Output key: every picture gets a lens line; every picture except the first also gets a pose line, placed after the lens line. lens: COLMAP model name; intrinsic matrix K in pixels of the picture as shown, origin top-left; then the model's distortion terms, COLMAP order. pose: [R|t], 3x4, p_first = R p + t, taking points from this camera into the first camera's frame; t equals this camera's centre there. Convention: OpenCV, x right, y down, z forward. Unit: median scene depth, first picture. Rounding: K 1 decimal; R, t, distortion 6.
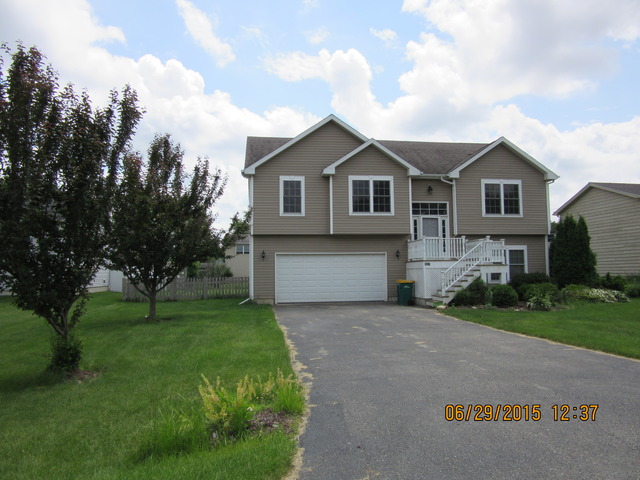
lens RADIAL K [[465.4, 0, 320.0], [0, 465.4, 240.0], [0, 0, 1]] dist [-0.036488, 0.002638]
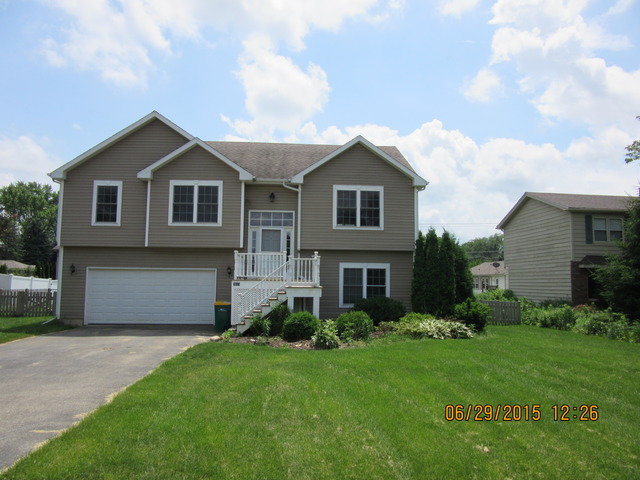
lens RADIAL K [[465.4, 0, 320.0], [0, 465.4, 240.0], [0, 0, 1]] dist [-0.036488, 0.002638]
pose [[0.997096, 0.014343, -0.074795, 0.406316], [-0.016403, 0.999501, -0.027004, -0.007155], [0.074370, 0.028152, 0.996833, 0.153221]]
